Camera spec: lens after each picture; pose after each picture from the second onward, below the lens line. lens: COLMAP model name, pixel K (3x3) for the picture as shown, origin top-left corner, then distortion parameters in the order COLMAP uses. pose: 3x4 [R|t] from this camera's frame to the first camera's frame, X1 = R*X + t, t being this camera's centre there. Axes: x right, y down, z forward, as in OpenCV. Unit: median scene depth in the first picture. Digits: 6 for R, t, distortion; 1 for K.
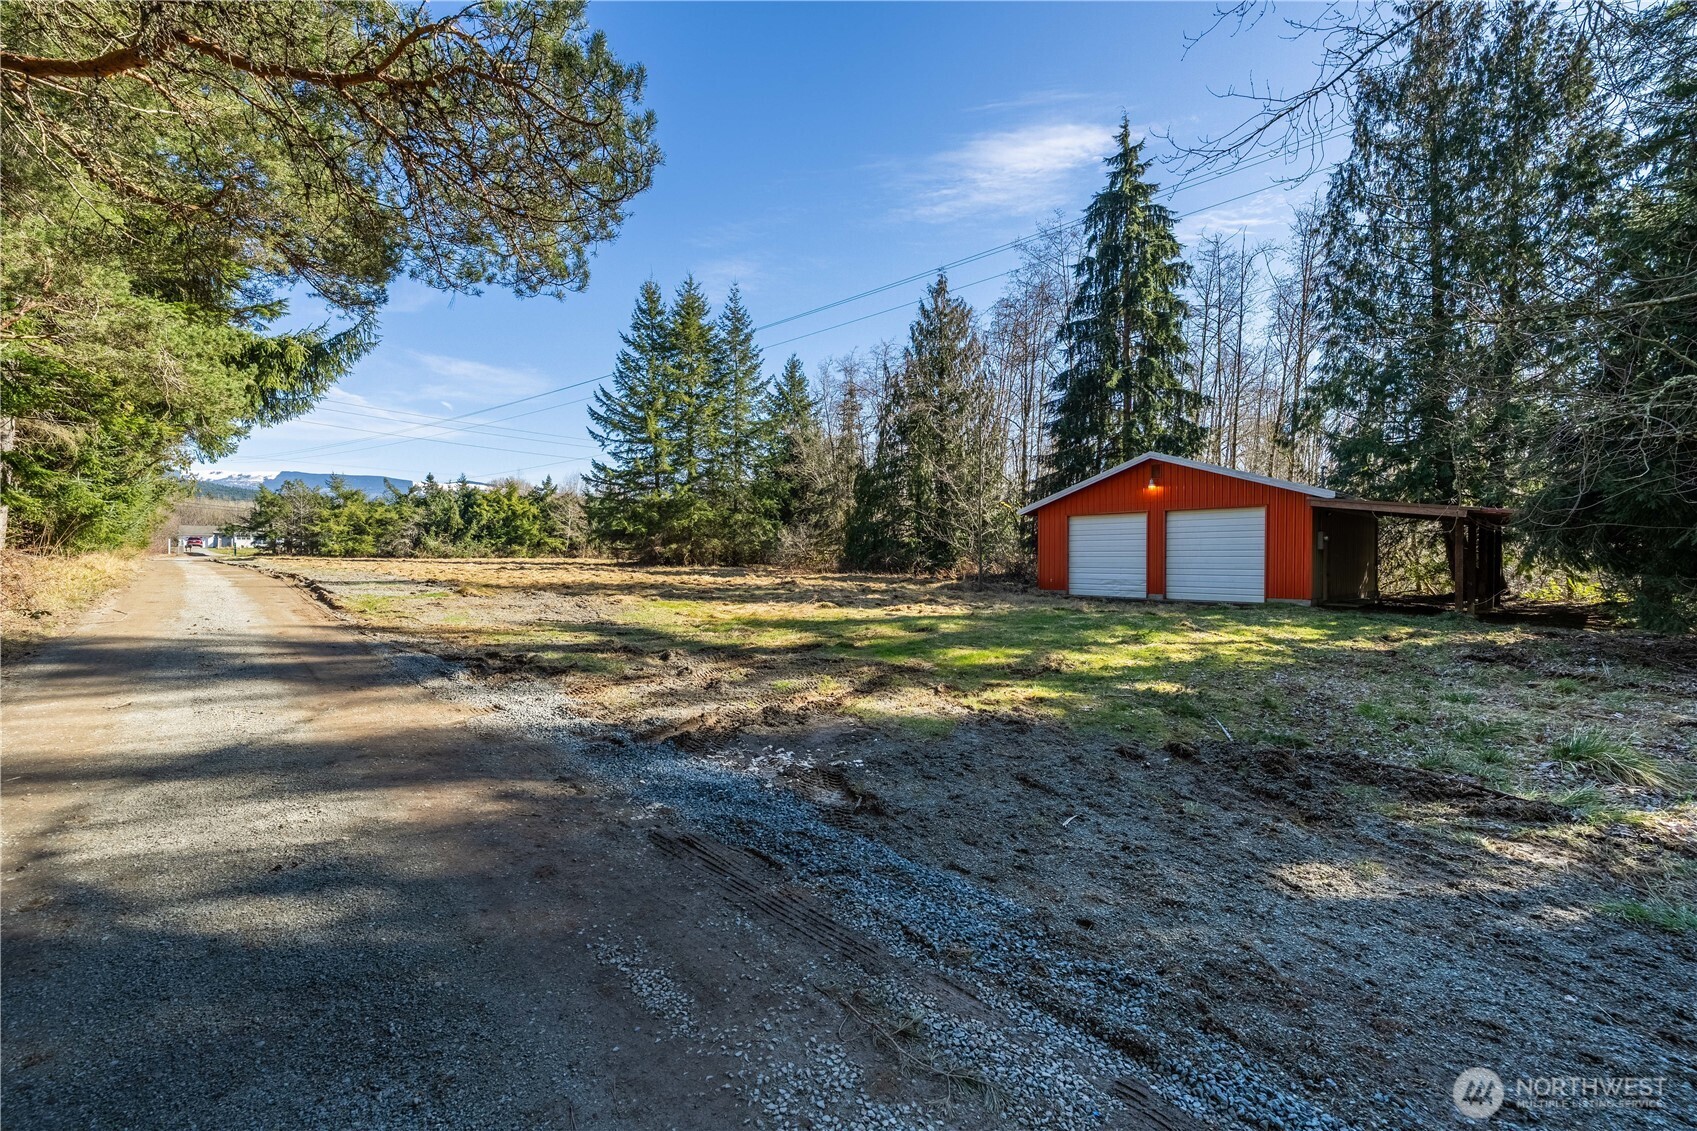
lens RADIAL K [[682.6, 0, 848.5], [0, 682.6, 565.5], [0, 0, 1]] dist [-0.001780, -0.000461]
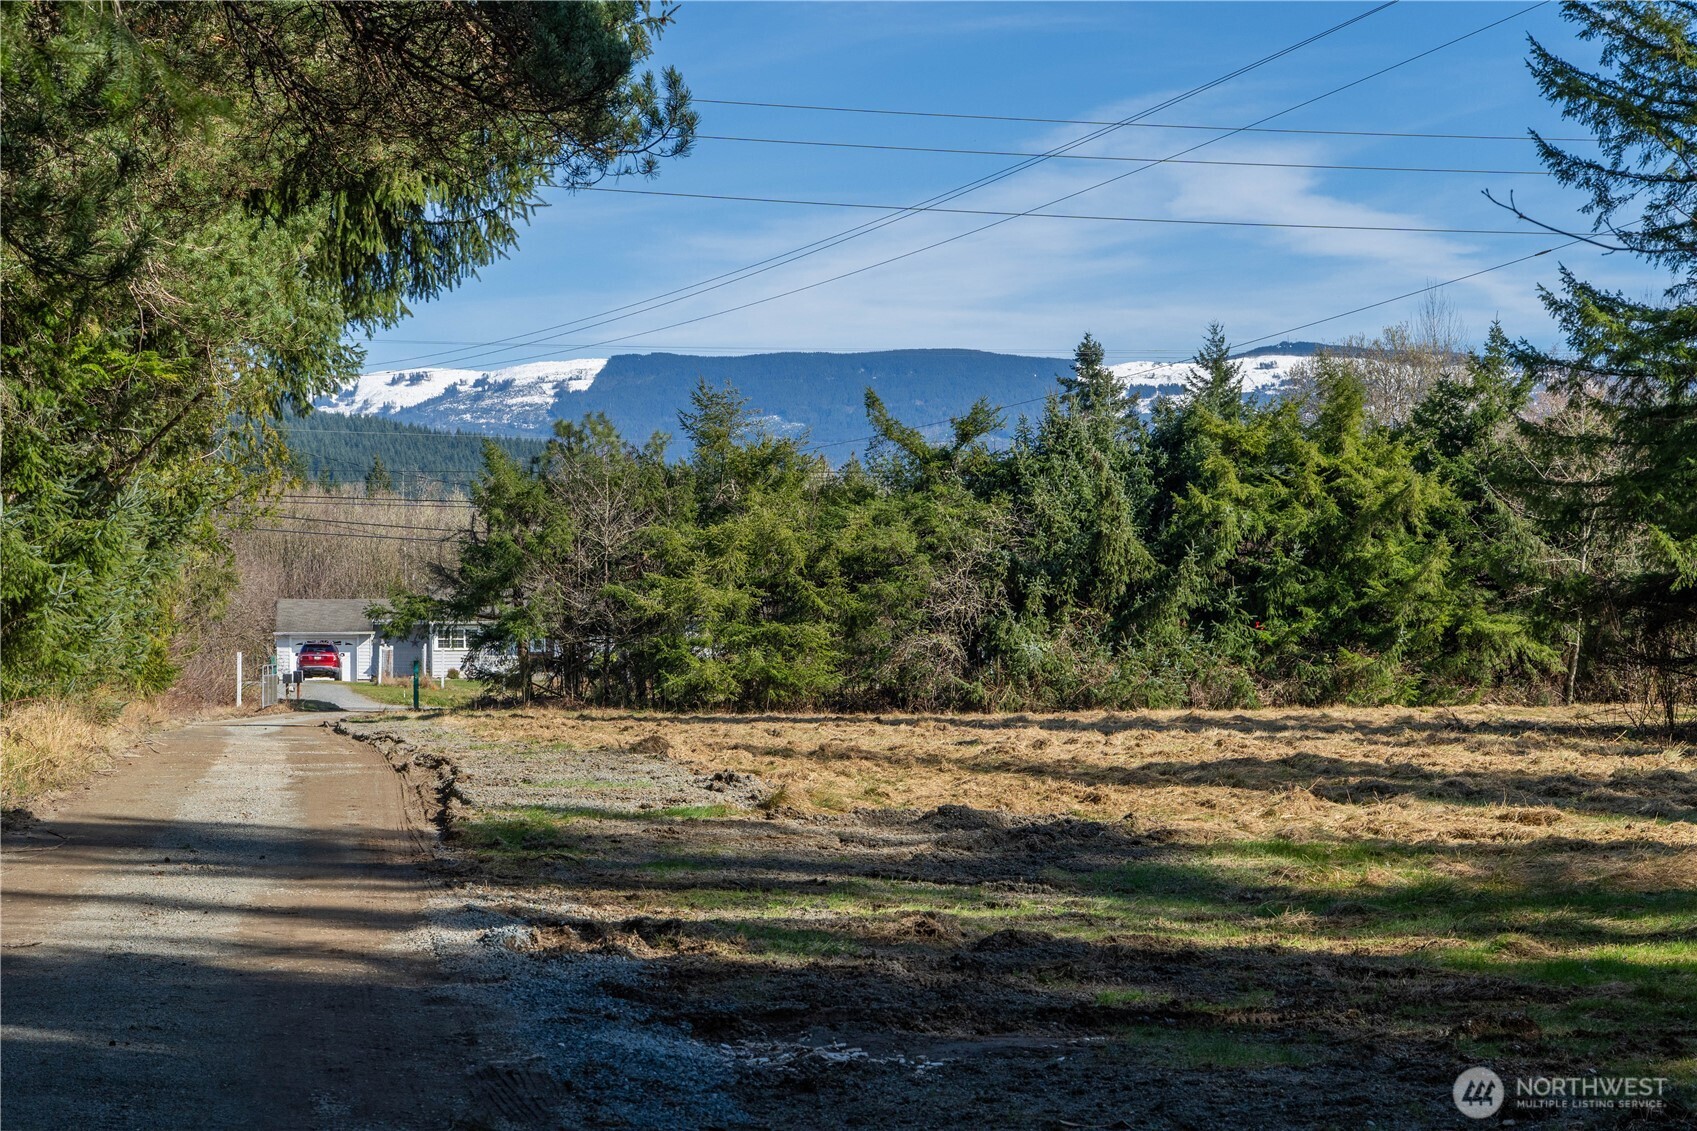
lens RADIAL K [[3671.2, 0, 848.5], [0, 3671.2, 565.5], [0, 0, 1]] dist [0.060590, 0.380813]
pose [[0.809021, -0.032241, -0.586894, 0.093970], [0.003877, 0.998765, -0.049523, 0.001709], [0.587767, 0.037790, 0.808147, -0.079240]]
